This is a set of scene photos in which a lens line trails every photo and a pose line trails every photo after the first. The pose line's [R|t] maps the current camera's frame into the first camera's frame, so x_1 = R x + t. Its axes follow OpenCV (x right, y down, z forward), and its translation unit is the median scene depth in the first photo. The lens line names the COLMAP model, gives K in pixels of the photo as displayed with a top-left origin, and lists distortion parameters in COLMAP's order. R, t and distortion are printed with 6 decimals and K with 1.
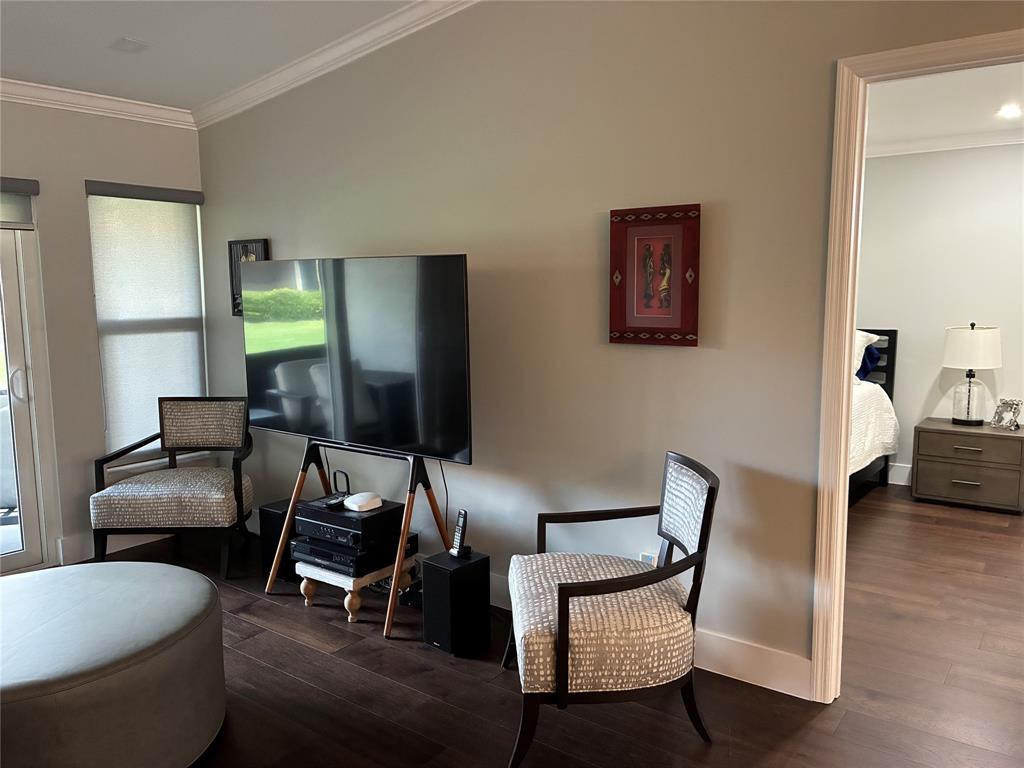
lens RADIAL K [[771.2, 0, 512.0], [0, 771.2, 384.0], [0, 0, 1]] dist [0.069948, -0.109215]
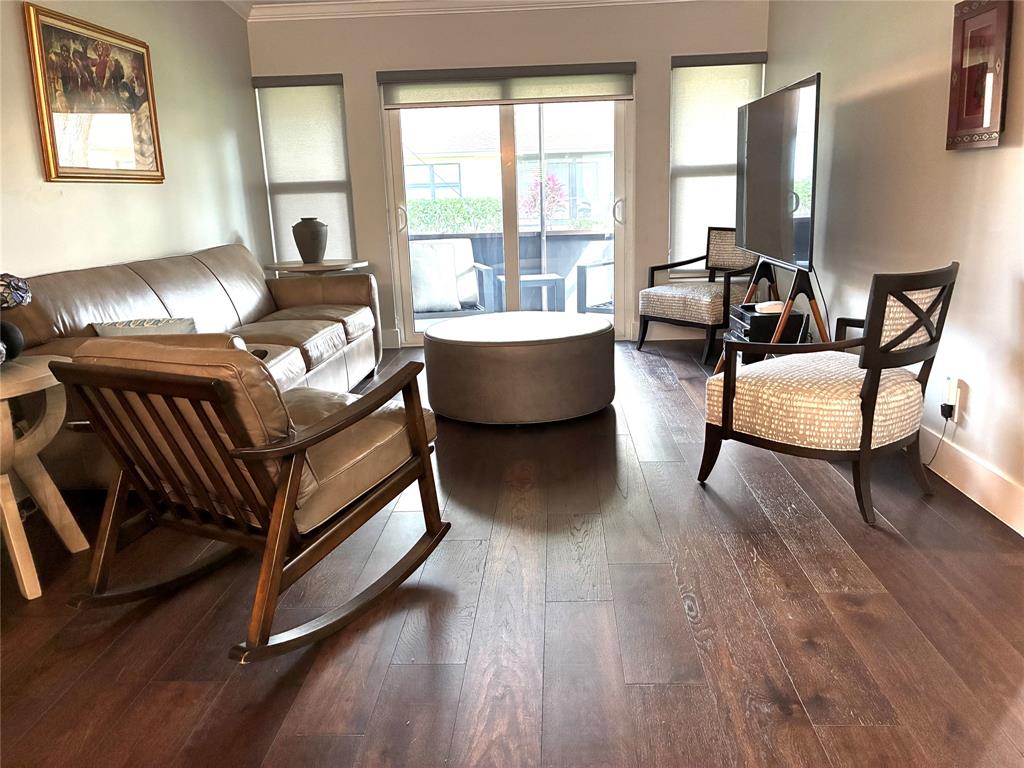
lens RADIAL K [[771.2, 0, 512.0], [0, 771.2, 384.0], [0, 0, 1]] dist [0.069948, -0.109215]
pose [[0.551555, 0.189416, -0.812348, 0.508005], [-0.074112, 0.981153, 0.178457, 0.074053], [0.830840, -0.038224, 0.555198, 0.007919]]
